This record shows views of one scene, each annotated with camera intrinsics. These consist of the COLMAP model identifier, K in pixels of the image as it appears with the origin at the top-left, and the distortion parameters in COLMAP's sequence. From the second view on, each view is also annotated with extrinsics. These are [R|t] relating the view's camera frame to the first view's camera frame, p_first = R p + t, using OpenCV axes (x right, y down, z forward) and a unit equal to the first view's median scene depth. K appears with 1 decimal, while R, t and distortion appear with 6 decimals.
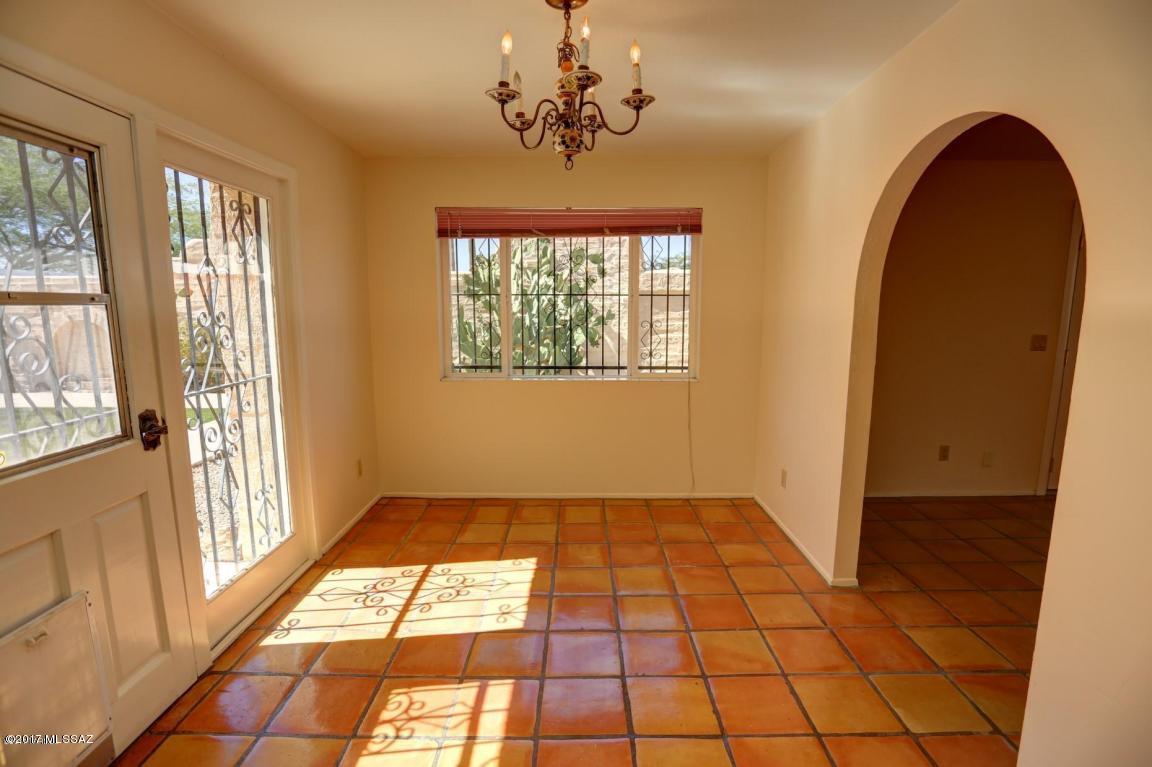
lens RADIAL K [[559.6, 0, 577.6], [0, 559.6, 386.1], [0, 0, 1]] dist [-0.035373, 0.001978]
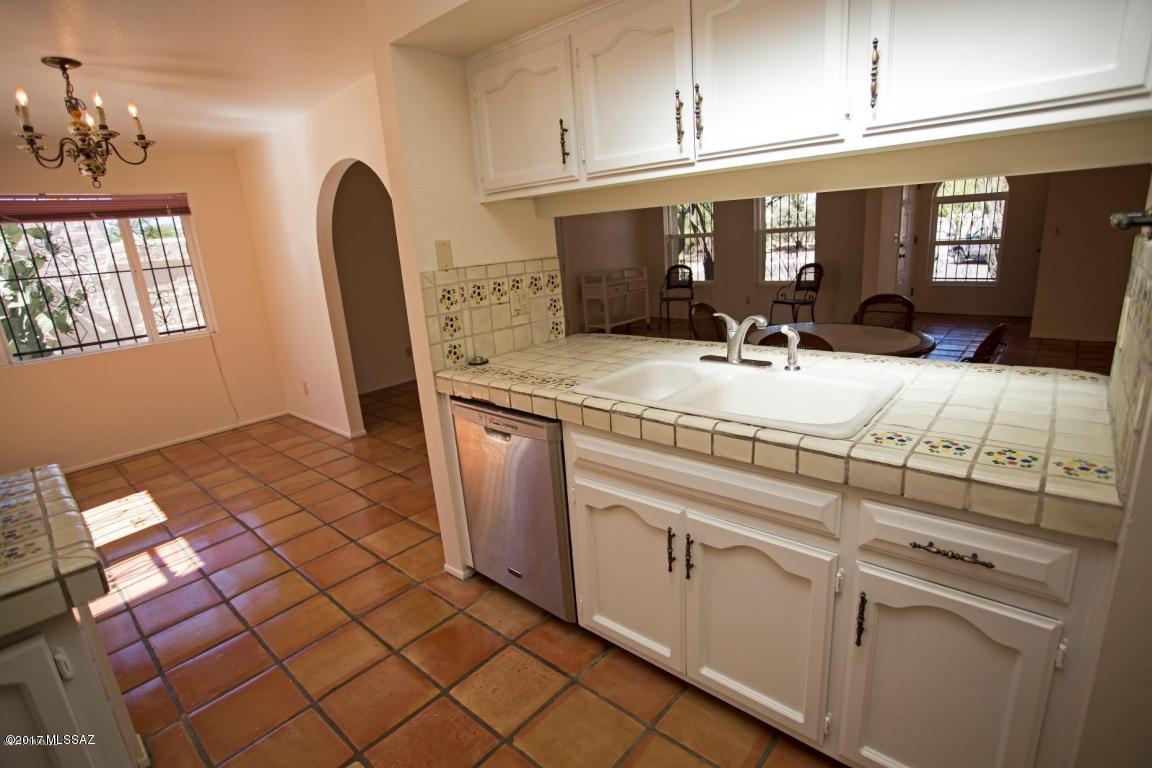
lens RADIAL K [[559.6, 0, 574.0], [0, 559.6, 385.0], [0, 0, 1]] dist [-0.035373, 0.001978]
pose [[0.665309, -0.239793, 0.707010, -0.165537], [0.183828, 0.970474, 0.156166, 0.059337], [-0.723582, 0.026069, 0.689746, -0.448718]]
